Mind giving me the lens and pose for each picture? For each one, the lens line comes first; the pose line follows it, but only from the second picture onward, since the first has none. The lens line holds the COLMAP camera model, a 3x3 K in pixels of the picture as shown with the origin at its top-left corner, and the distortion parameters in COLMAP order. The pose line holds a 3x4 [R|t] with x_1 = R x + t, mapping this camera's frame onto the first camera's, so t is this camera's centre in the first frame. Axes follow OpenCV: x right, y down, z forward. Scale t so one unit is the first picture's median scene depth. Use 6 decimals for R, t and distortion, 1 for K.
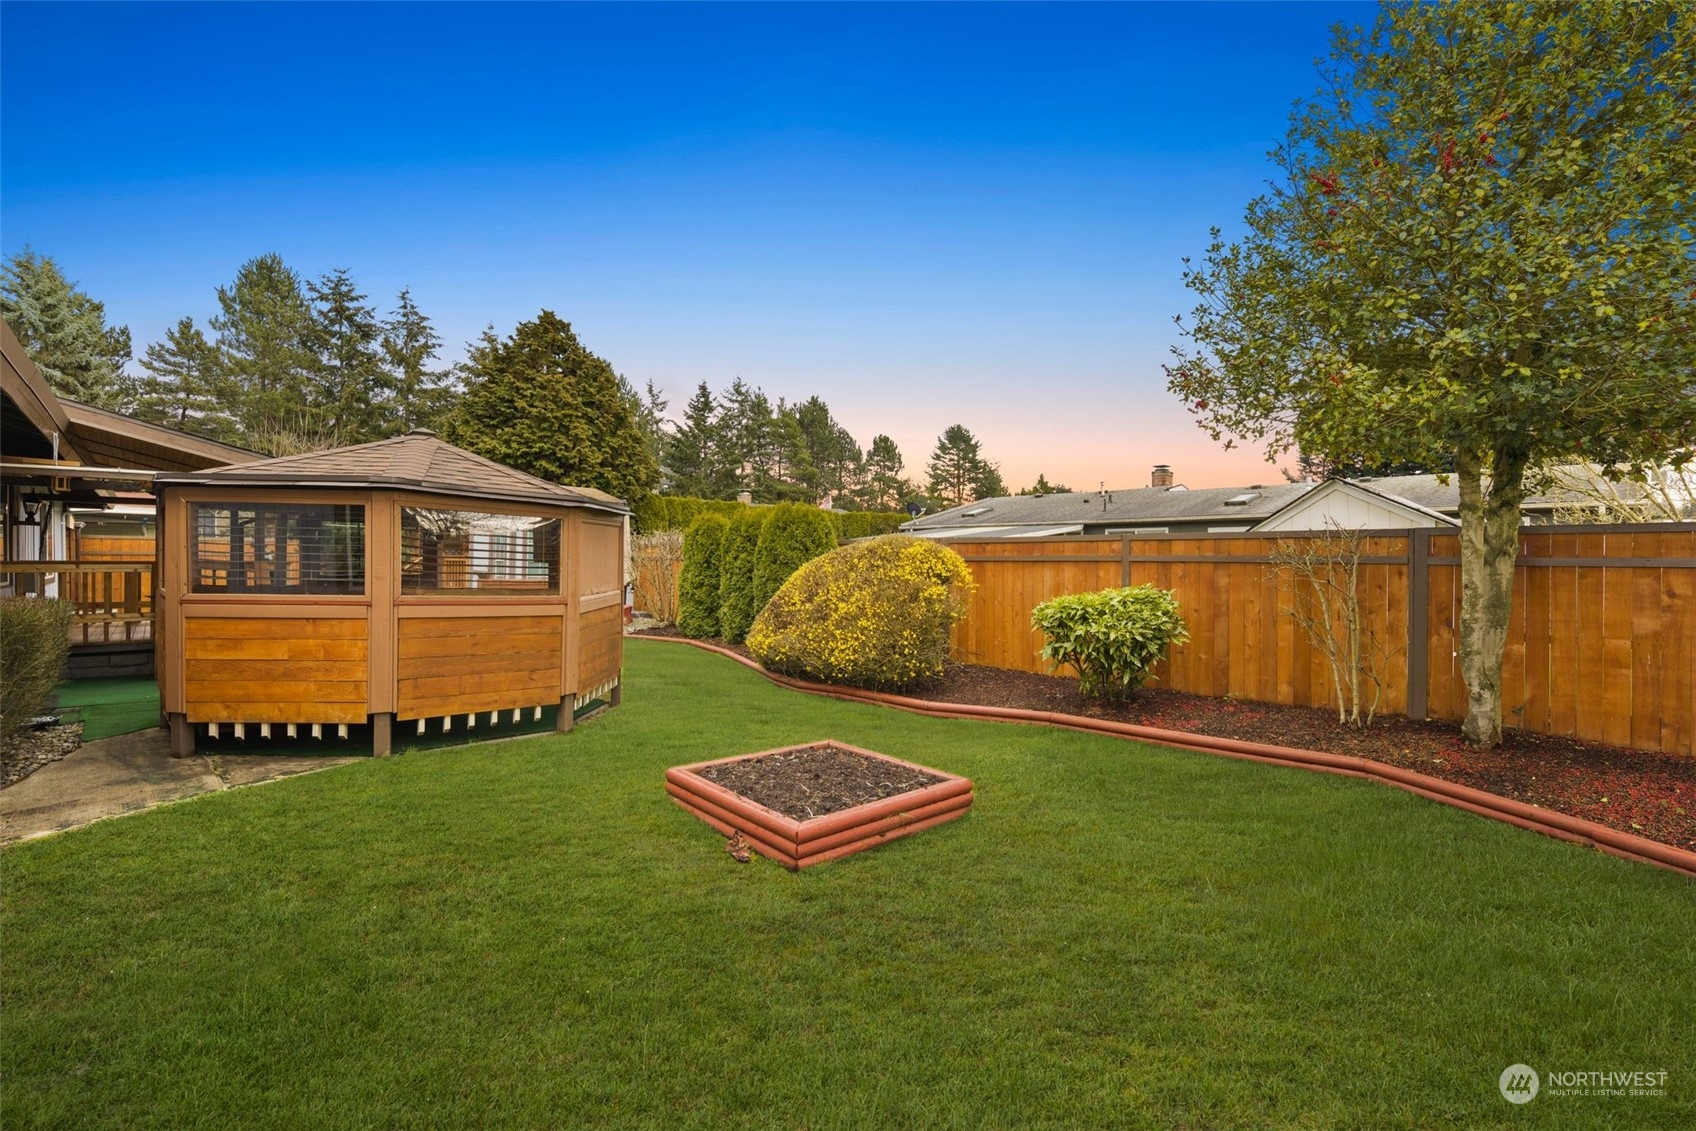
lens RADIAL K [[743.9, 0, 844.9], [0, 743.9, 558.6], [0, 0, 1]] dist [-0.000143, -0.000183]
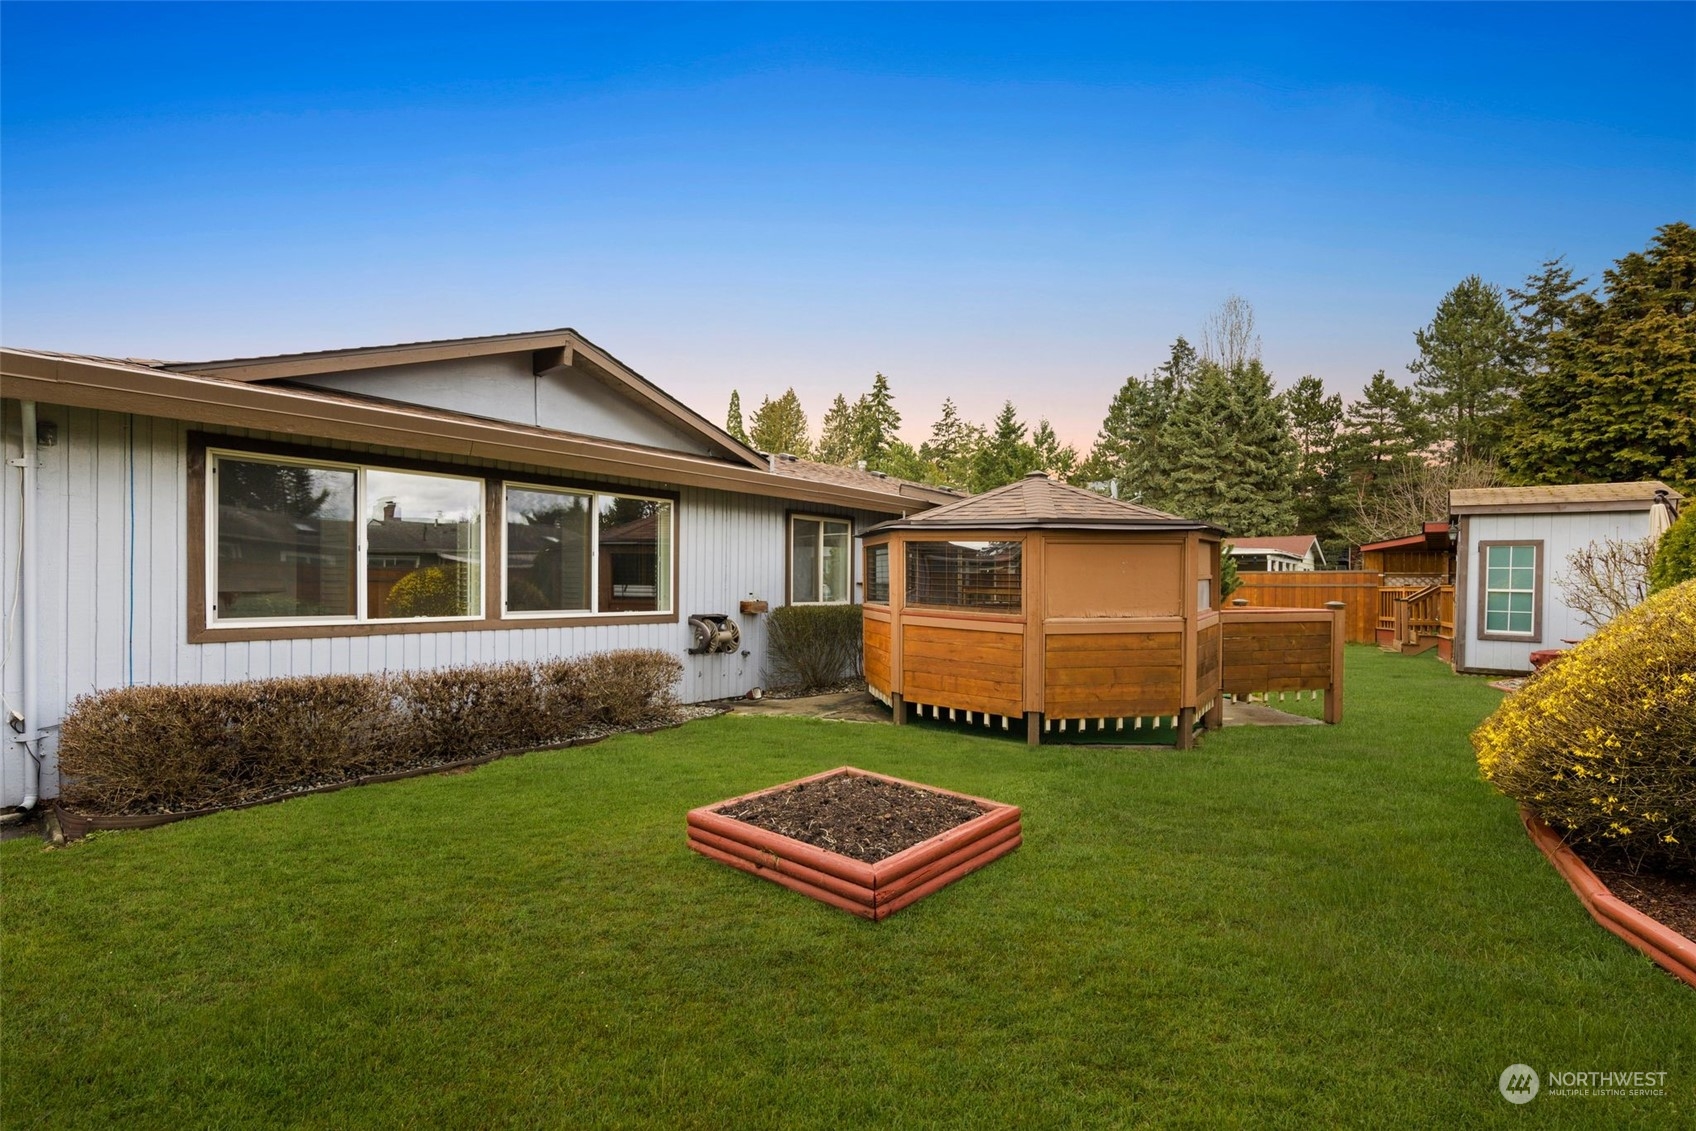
lens RADIAL K [[745.3, 0, 846.4], [0, 745.3, 569.5], [0, 0, 1]] dist [0.003402, -0.000163]
pose [[0.135002, -0.028686, -0.990430, 0.170486], [-0.004849, 0.999550, -0.029611, 0.005111], [0.990833, 0.008801, 0.134803, 0.168504]]
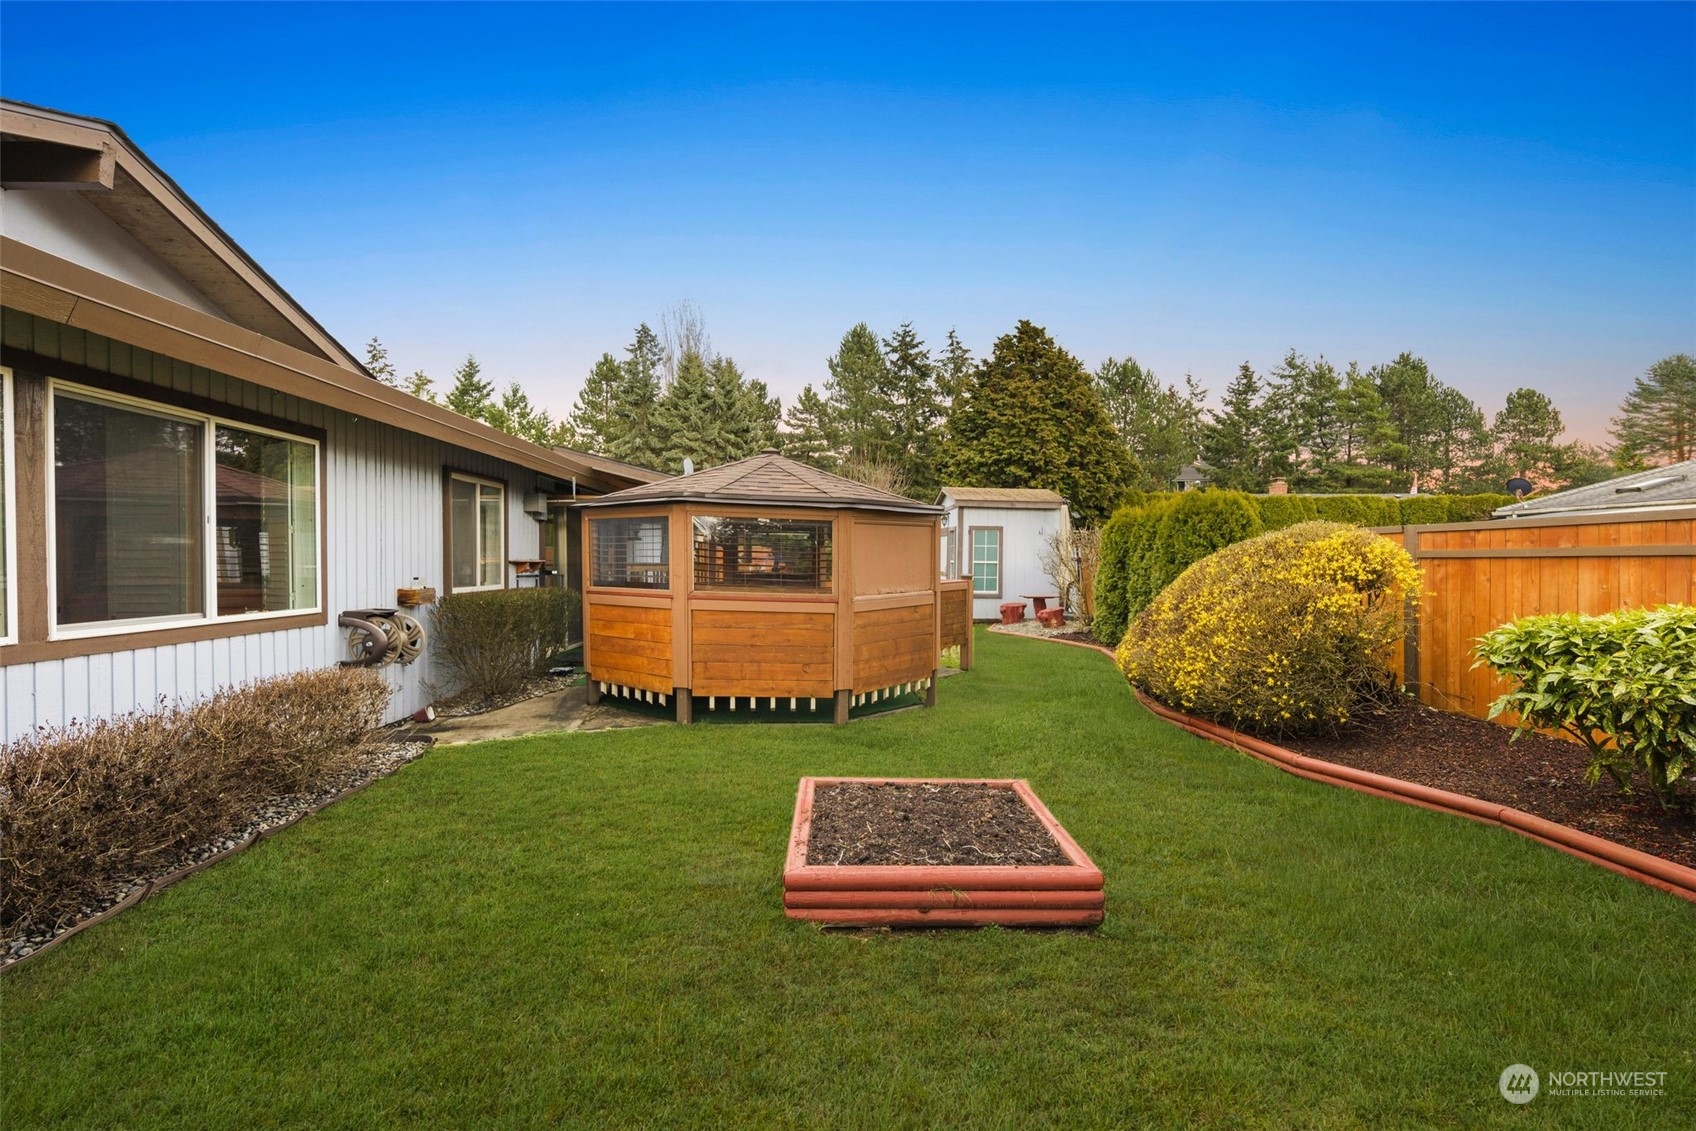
lens RADIAL K [[736.9, 0, 847.4], [0, 736.9, 560.2], [0, 0, 1]] dist [-0.000701, -0.000885]
pose [[0.756879, -0.007796, -0.653508, 0.084695], [0.007500, 0.999967, -0.003243, 0.001525], [0.653512, -0.002447, 0.756913, 0.063606]]
